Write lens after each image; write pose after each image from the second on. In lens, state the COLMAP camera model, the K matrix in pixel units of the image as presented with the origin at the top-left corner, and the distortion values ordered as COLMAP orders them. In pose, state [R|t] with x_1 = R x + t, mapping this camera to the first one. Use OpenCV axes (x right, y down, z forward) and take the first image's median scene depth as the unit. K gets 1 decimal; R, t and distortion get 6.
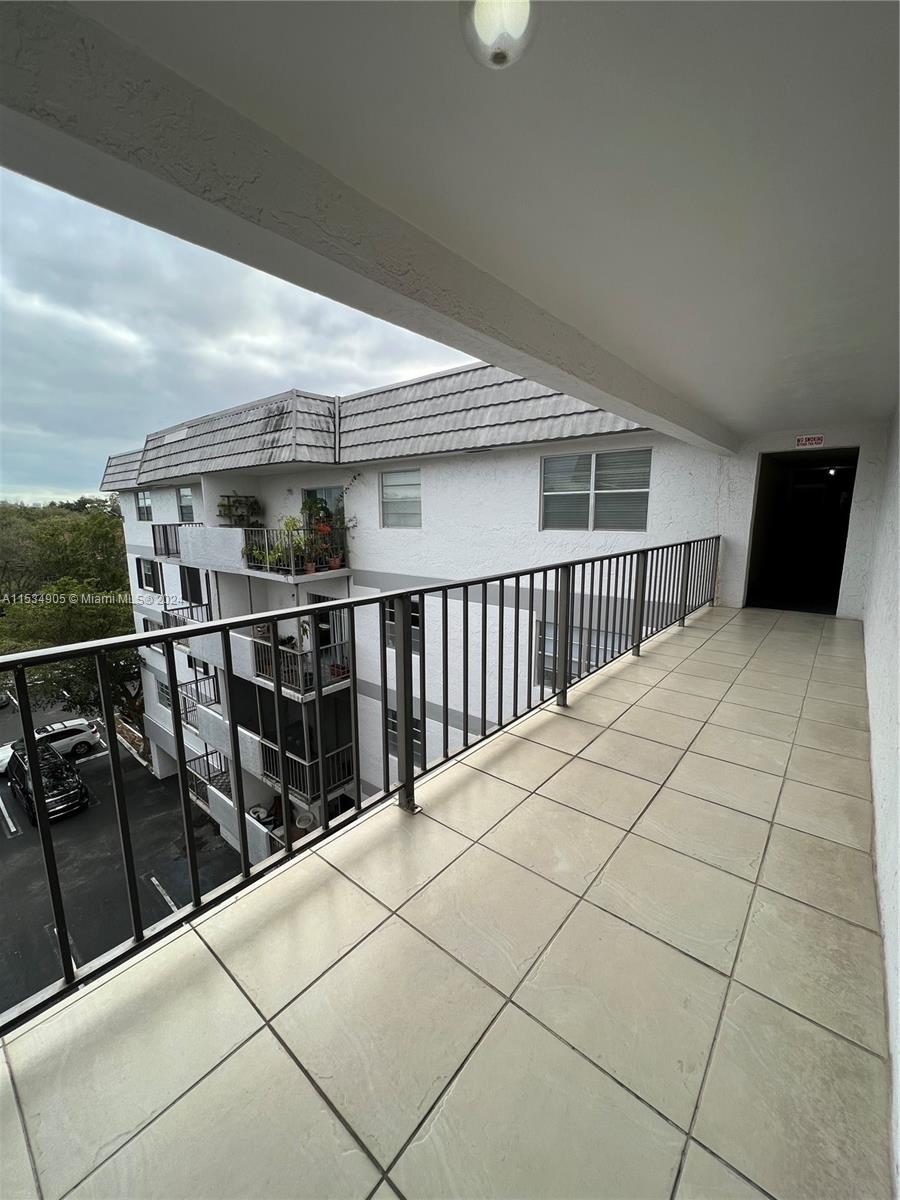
lens RADIAL K [[477.8, 0, 450.3], [0, 477.8, 598.4], [0, 0, 1]] dist [-0.000188, 0.000020]
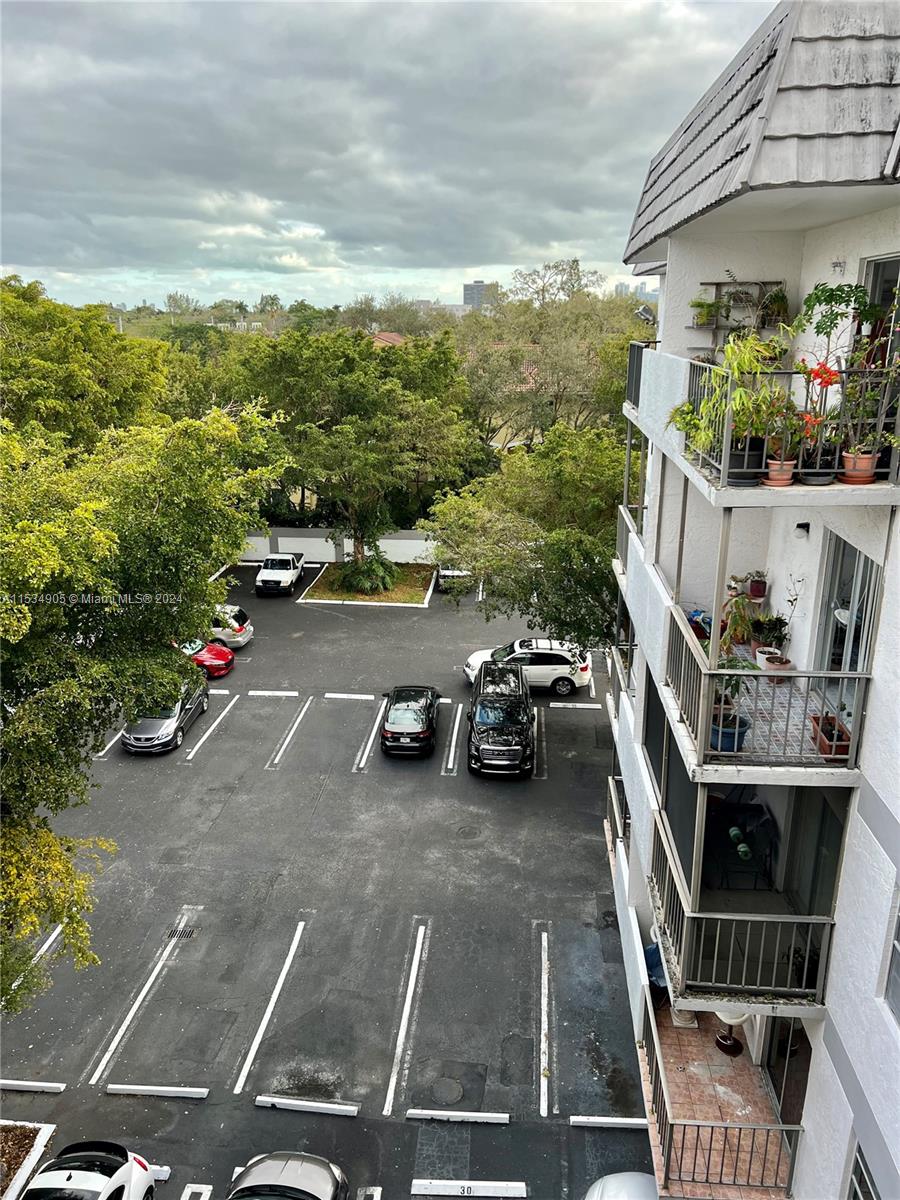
lens RADIAL K [[900.1, 0, 451.8], [0, 900.1, 597.2], [0, 0, 1]] dist [-0.004167, -0.003833]
pose [[0.583807, 0.250507, -0.772280, 0.075452], [-0.149627, 0.968113, 0.200918, -0.037892], [0.797986, -0.001743, 0.602674, 0.180632]]
